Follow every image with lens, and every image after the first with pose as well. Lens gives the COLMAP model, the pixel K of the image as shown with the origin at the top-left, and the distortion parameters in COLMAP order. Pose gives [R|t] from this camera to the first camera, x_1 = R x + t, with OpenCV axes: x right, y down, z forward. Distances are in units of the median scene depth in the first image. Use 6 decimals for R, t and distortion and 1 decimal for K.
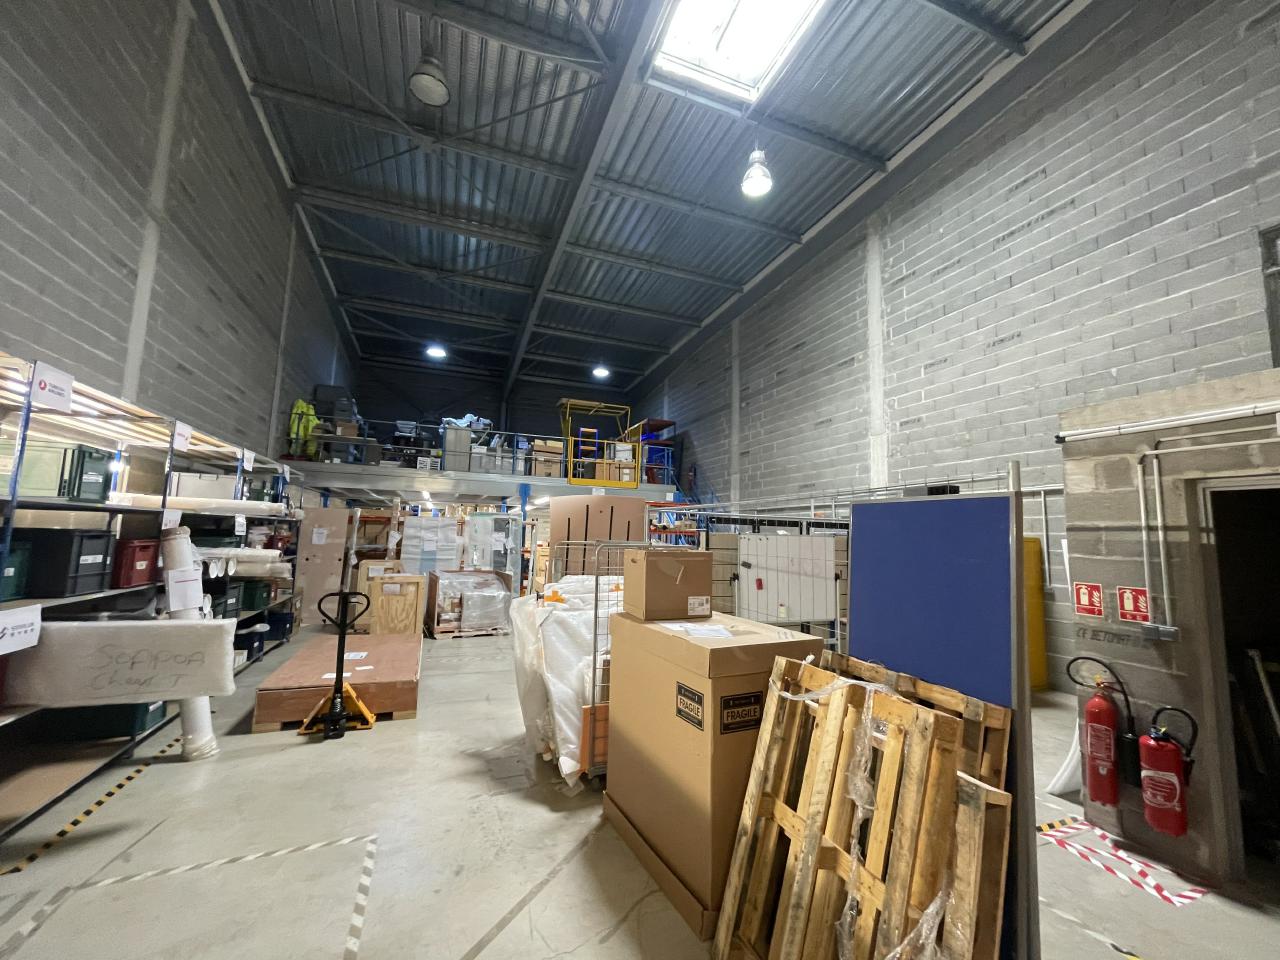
lens RADIAL K [[518.7, 0, 644.2], [0, 518.7, 478.6], [0, 0, 1]] dist [-0.003499, 0.000375]
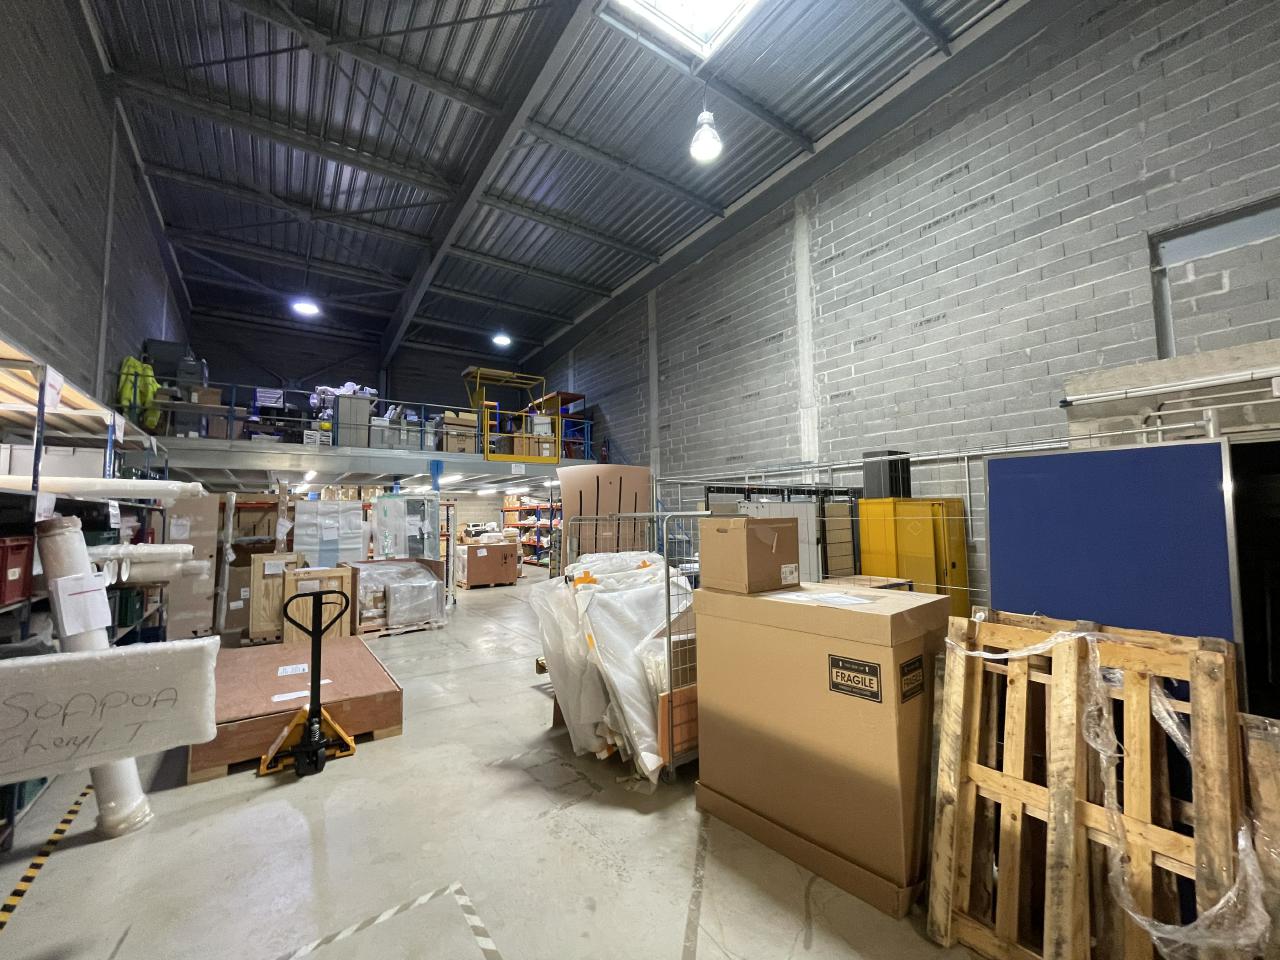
lens RADIAL K [[518.7, 0, 644.2], [0, 518.7, 478.6], [0, 0, 1]] dist [-0.003499, 0.000375]
pose [[0.968931, -0.023819, 0.246181, -0.161423], [0.013523, 0.998965, 0.043428, 0.011287], [-0.246961, -0.038750, 0.968250, 0.066958]]
